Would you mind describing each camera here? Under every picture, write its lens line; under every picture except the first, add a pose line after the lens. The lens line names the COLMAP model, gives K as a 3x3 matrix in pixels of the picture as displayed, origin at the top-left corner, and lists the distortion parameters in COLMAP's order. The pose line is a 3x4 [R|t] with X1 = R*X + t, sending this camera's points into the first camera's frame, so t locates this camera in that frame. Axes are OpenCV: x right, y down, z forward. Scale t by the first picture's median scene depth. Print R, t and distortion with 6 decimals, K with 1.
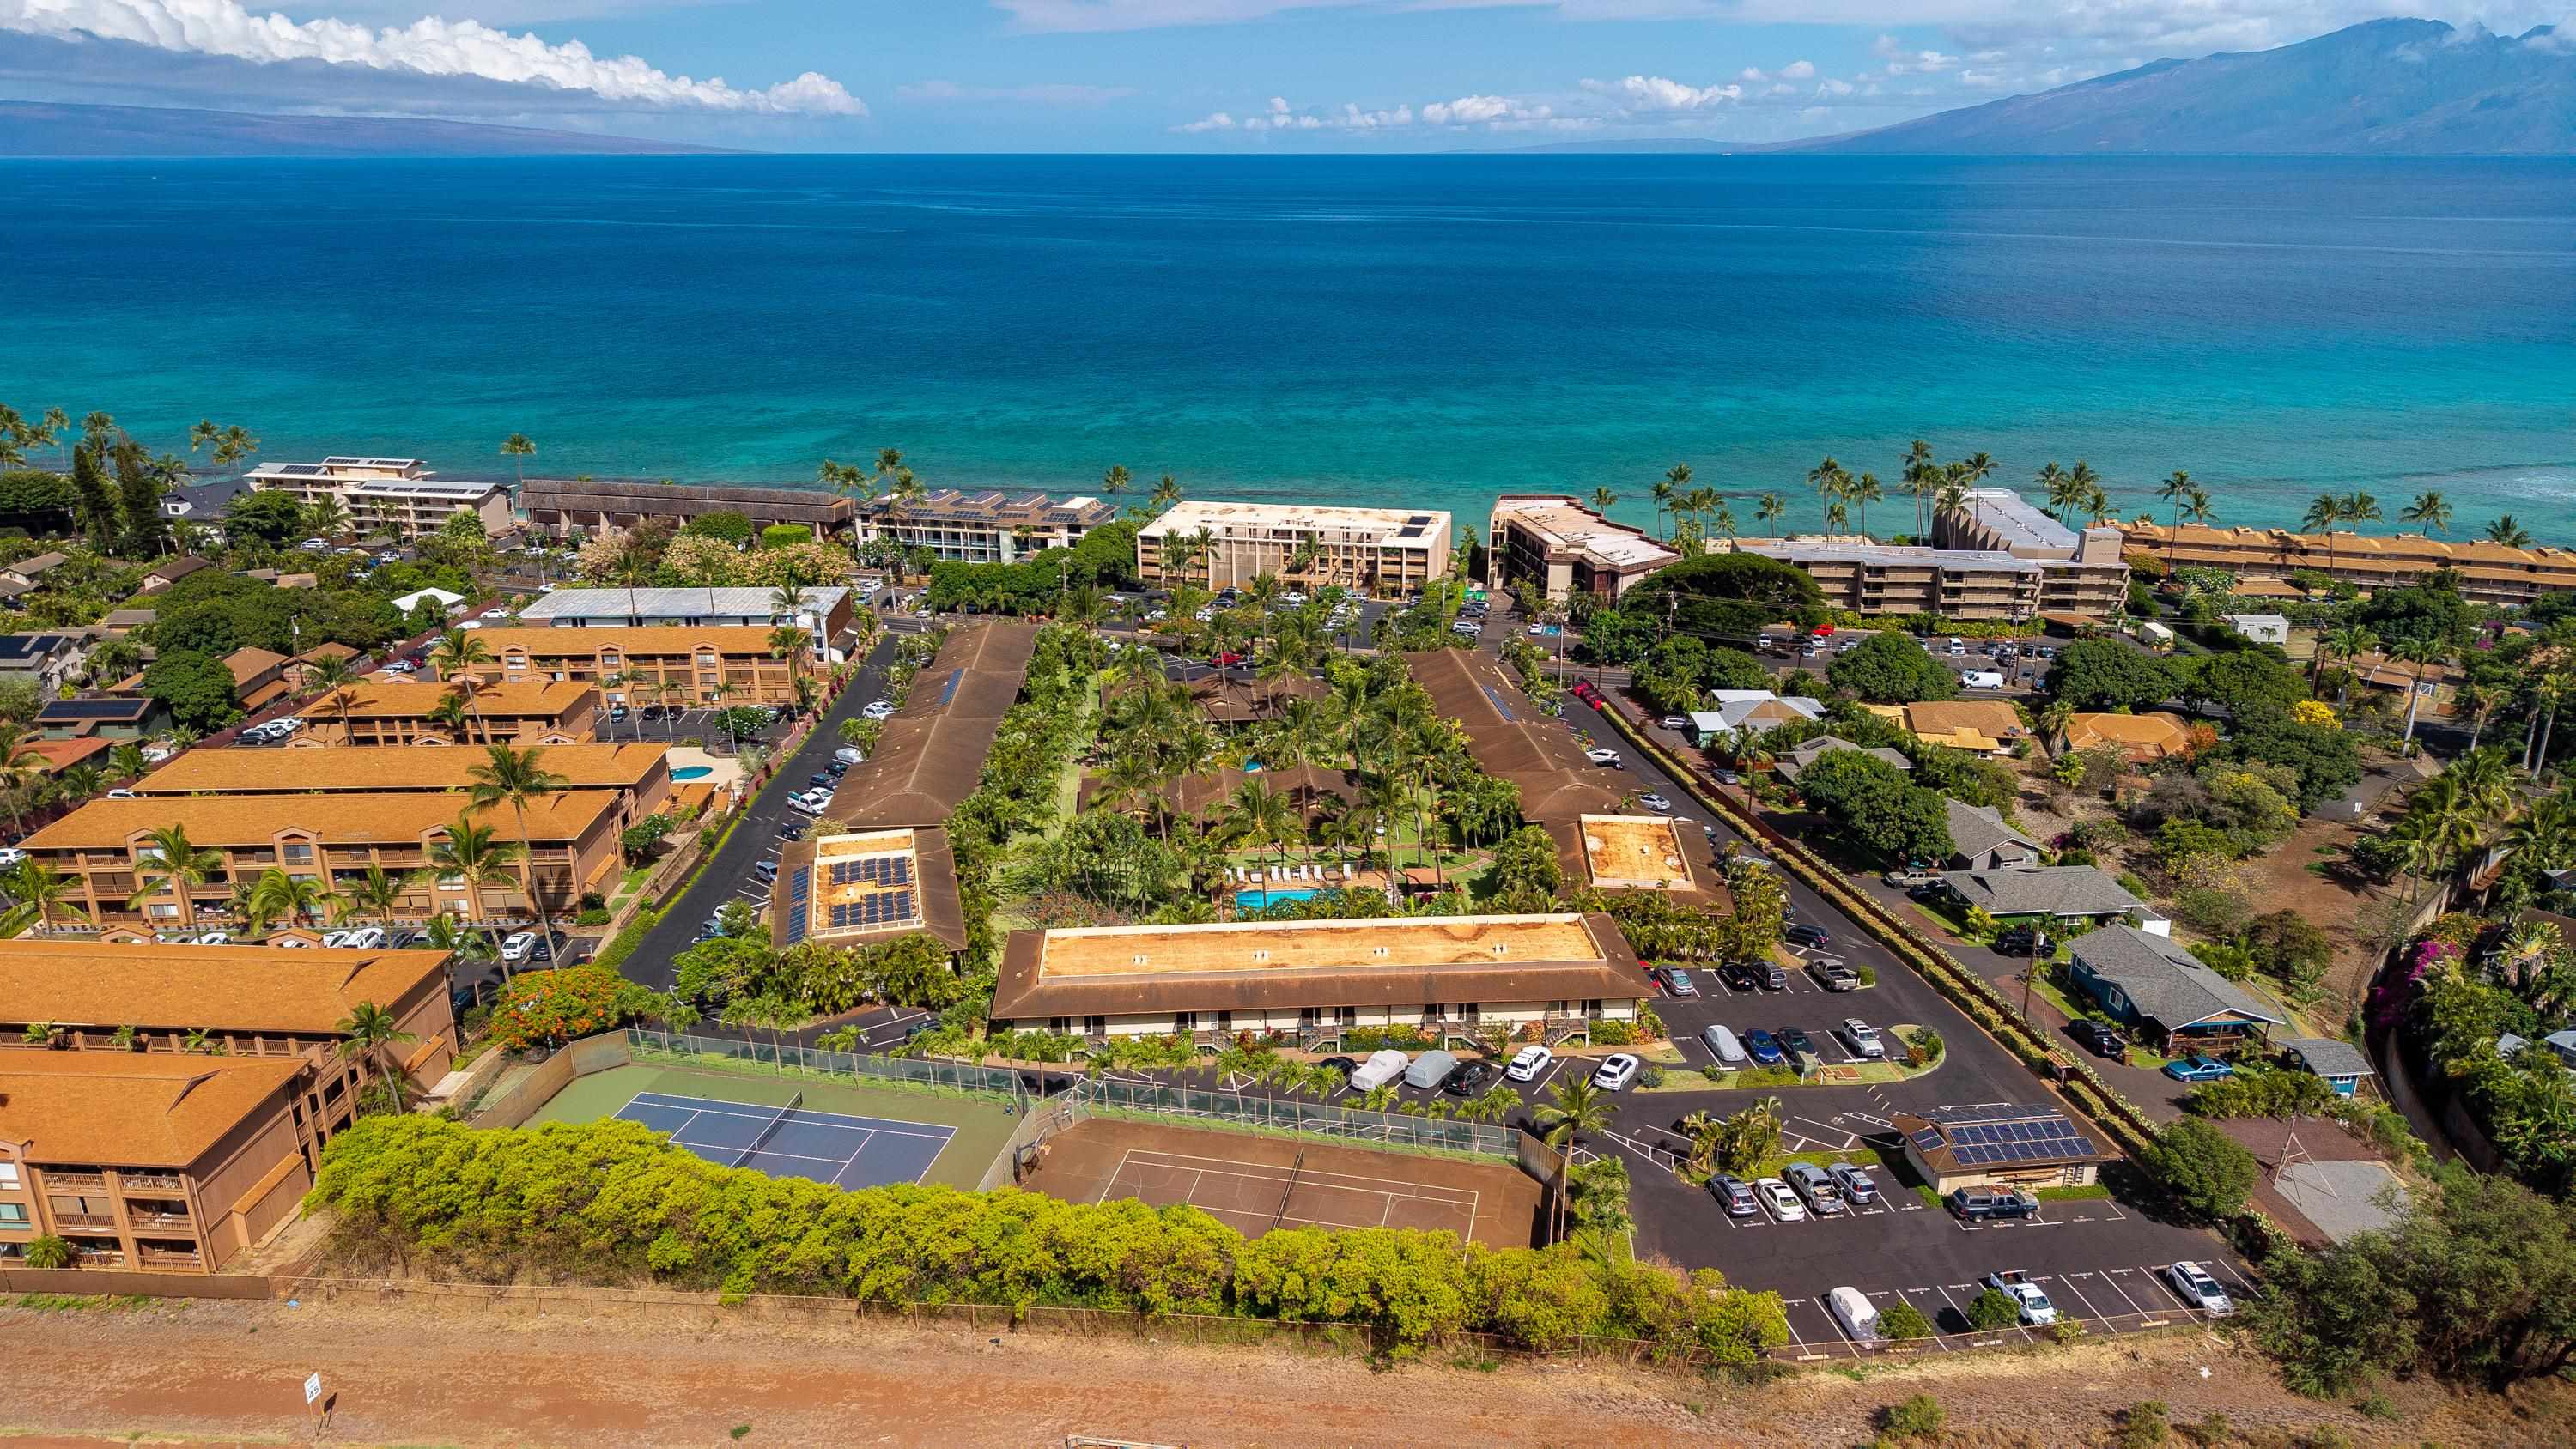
lens RADIAL K [[1695.8, 0, 1288.0], [0, 1695.8, 724.5], [0, 0, 1]] dist [0.078200, -0.109803]
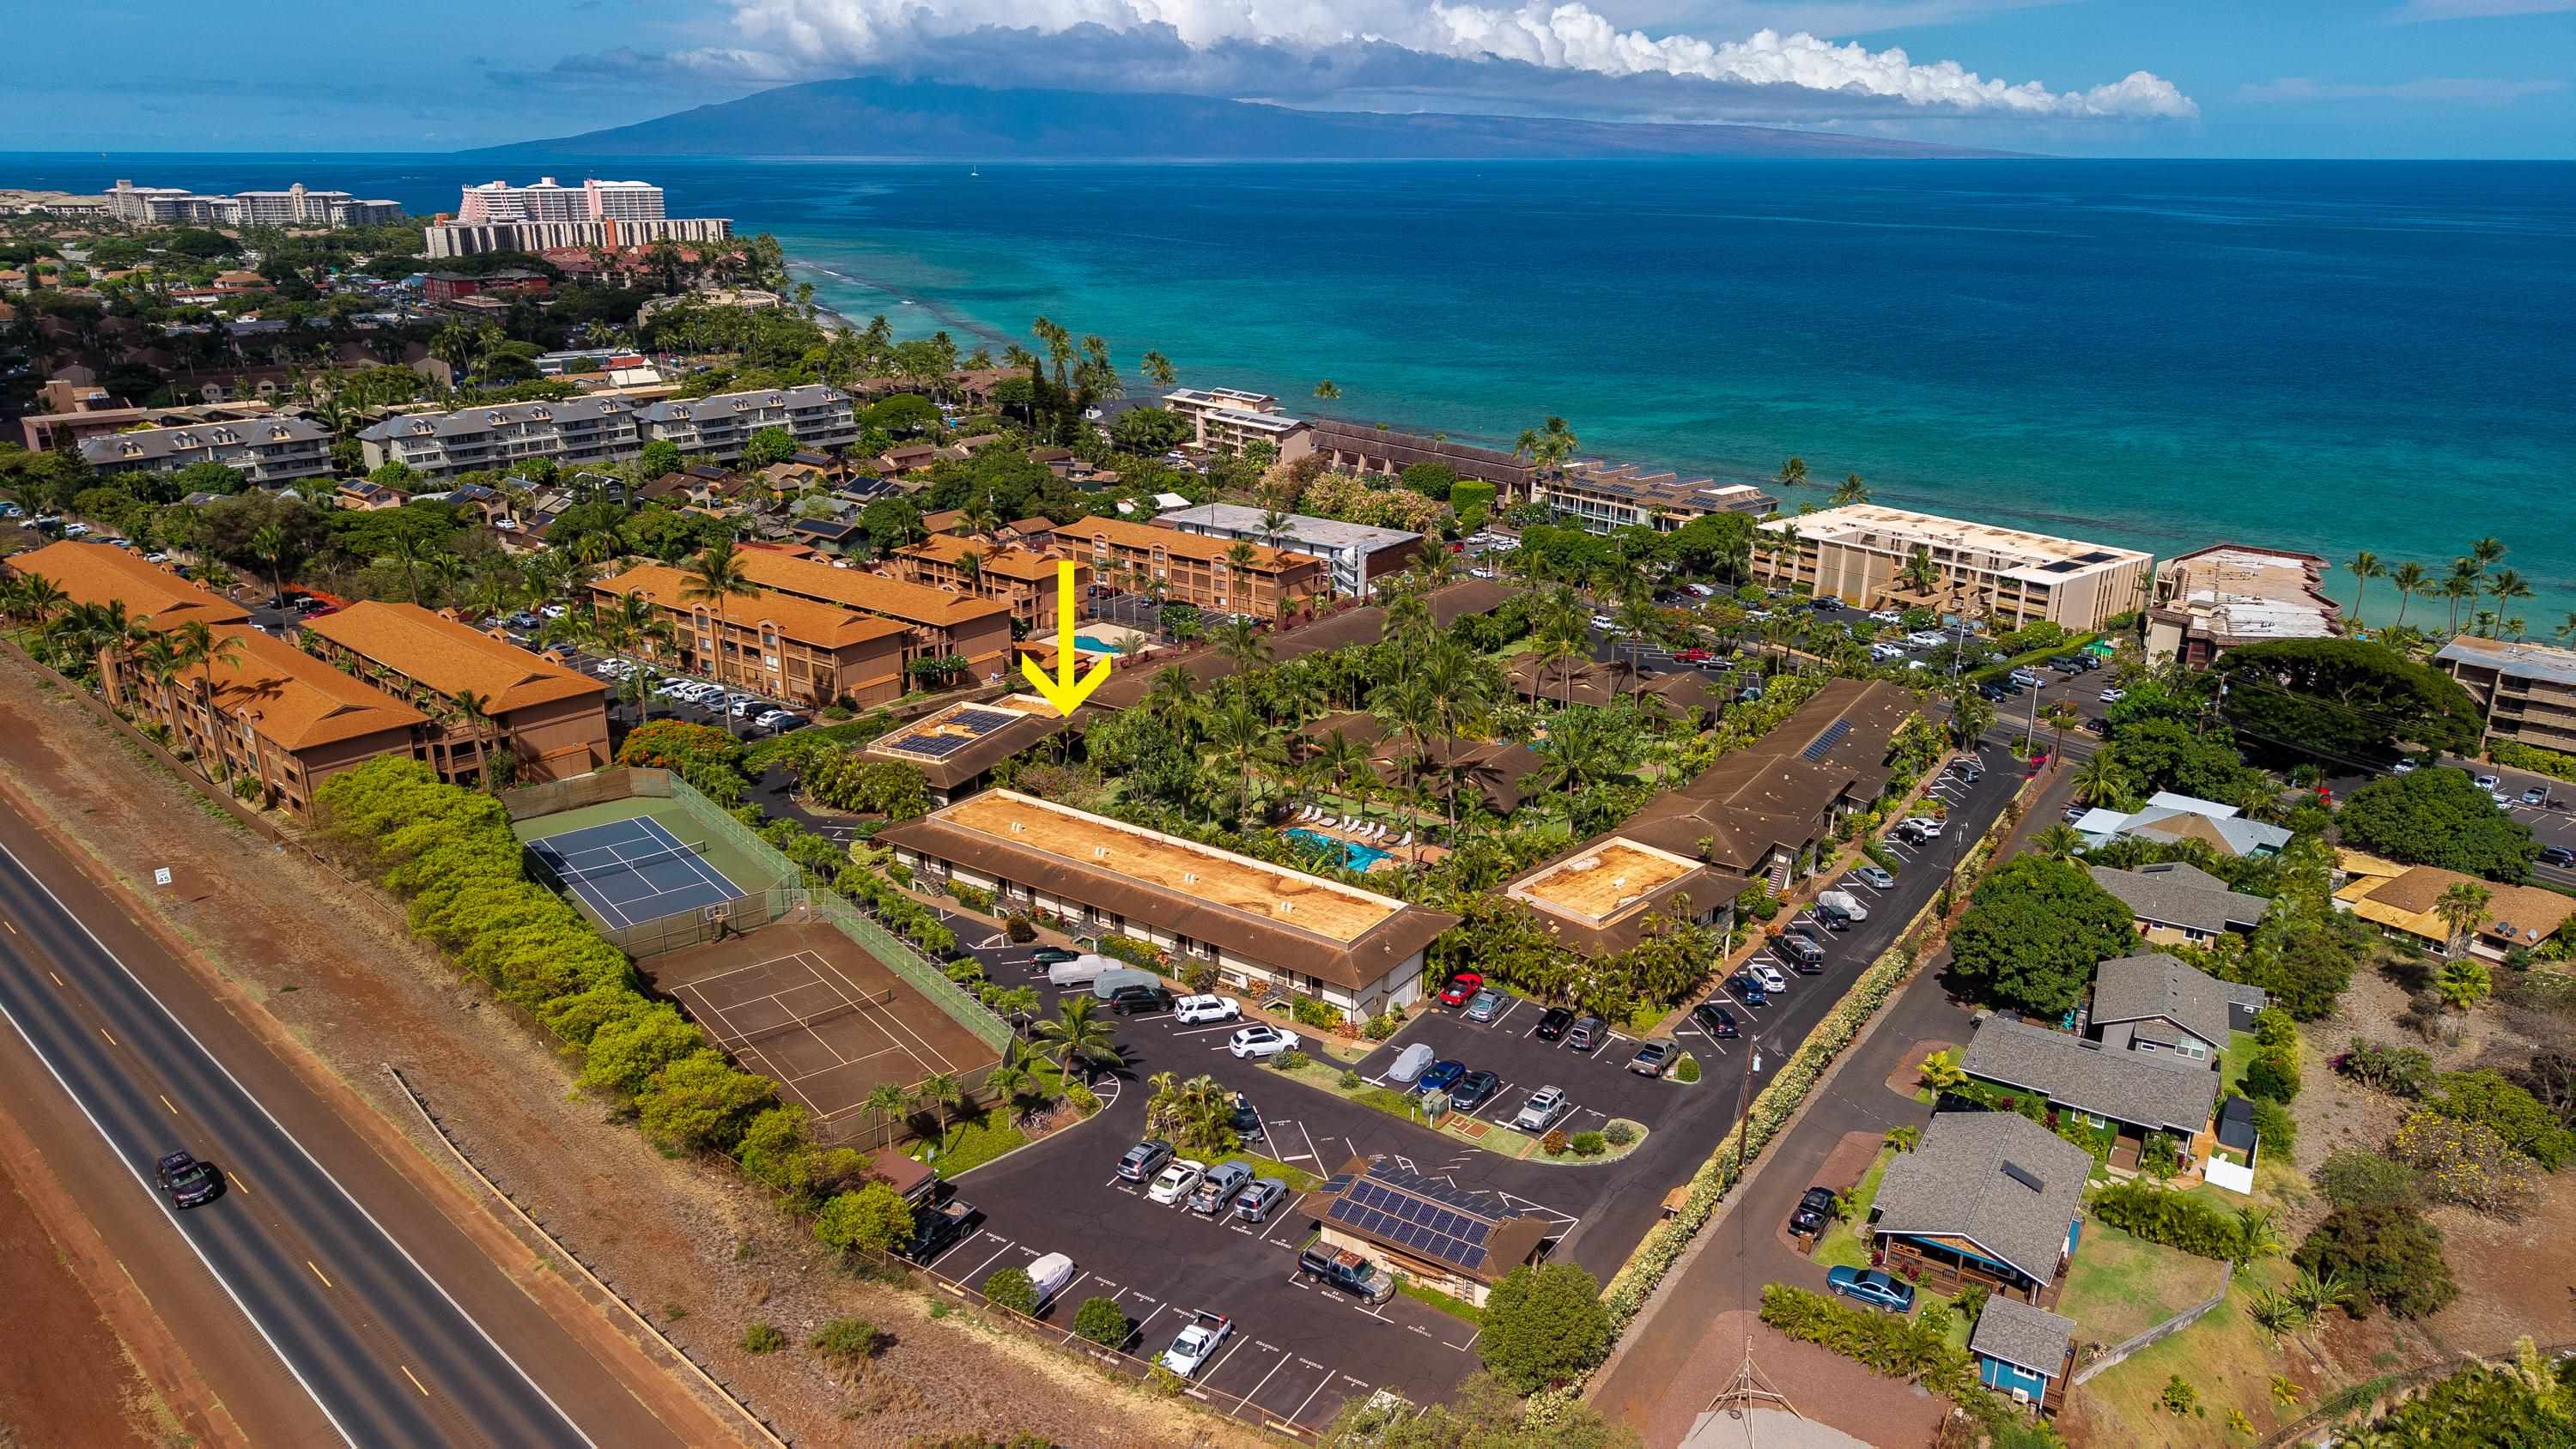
lens RADIAL K [[1695.8, 0, 1288.0], [0, 1695.8, 724.5], [0, 0, 1]] dist [0.078200, -0.109803]
pose [[0.776306, 0.202543, -0.596930, 0.337554], [-0.203856, 0.976753, 0.066306, -0.016930], [0.596483, 0.070215, 0.799548, 0.108896]]
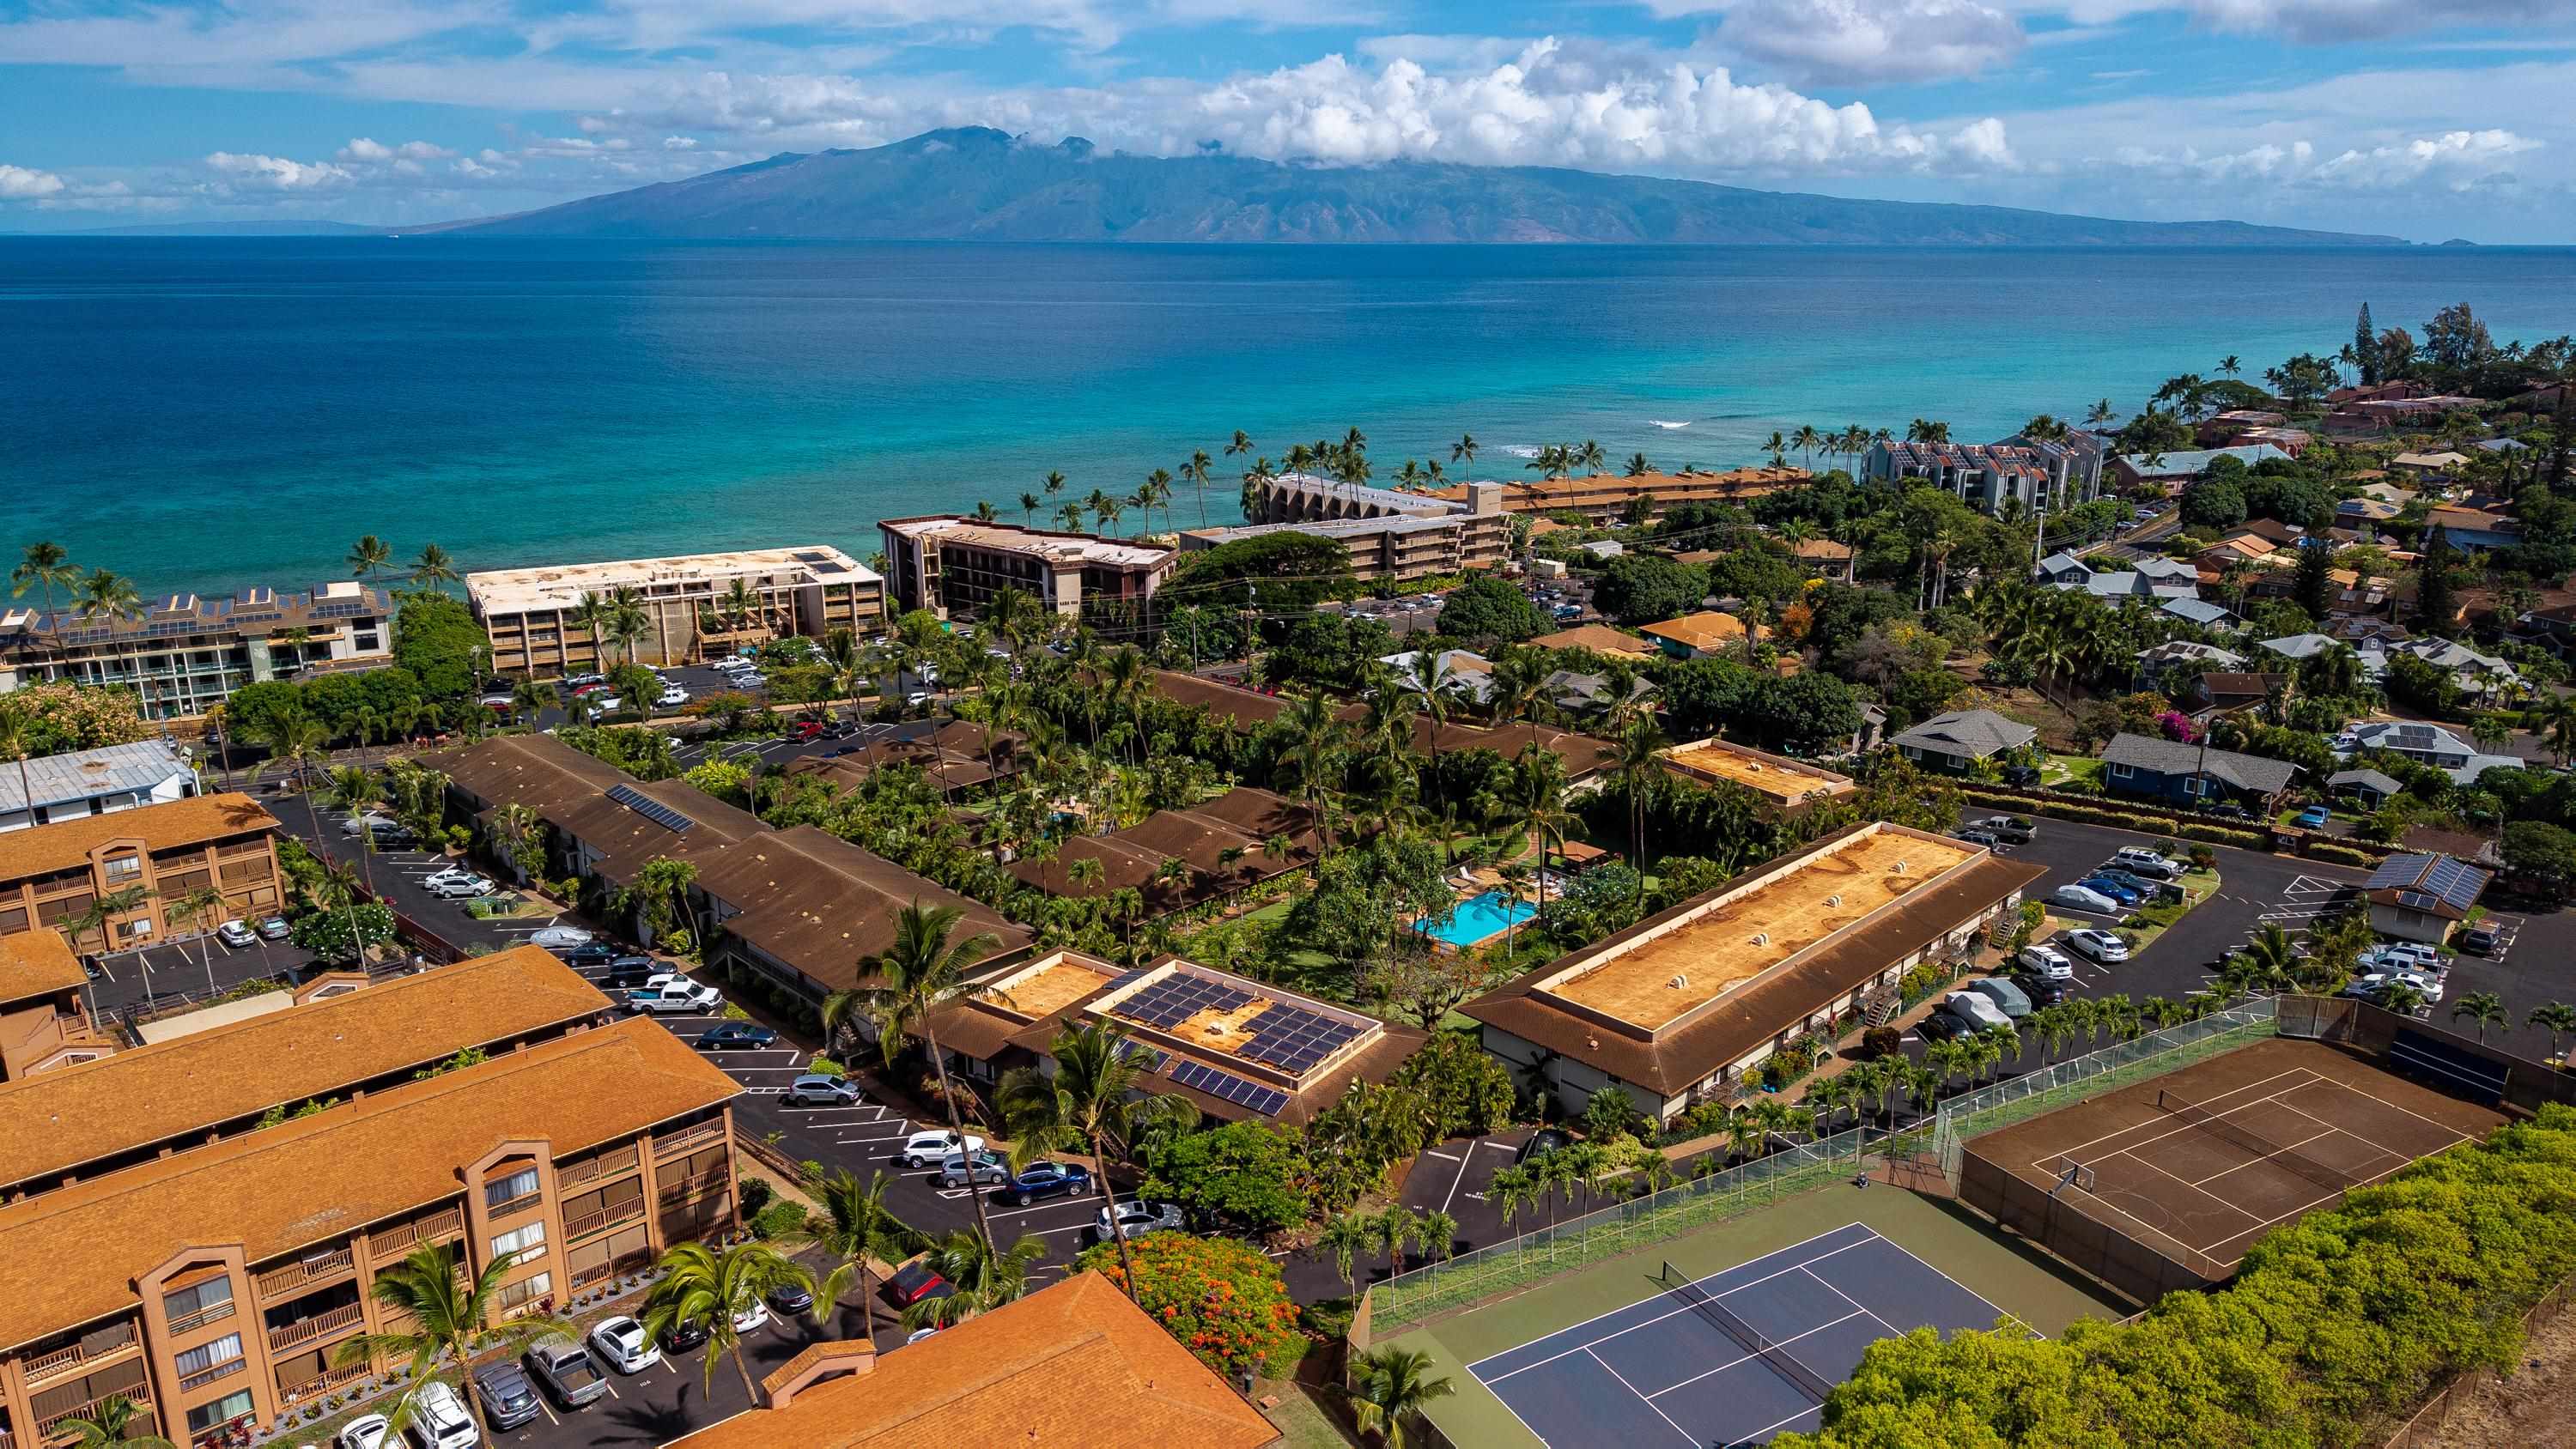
lens RADIAL K [[1695.8, 0, 1288.0], [0, 1695.8, 724.5], [0, 0, 1]] dist [0.078200, -0.109803]
pose [[0.757134, -0.176162, 0.629059, -0.341541], [0.203630, 0.978619, 0.028964, -0.018392], [-0.620711, 0.106166, 0.776818, 0.238048]]
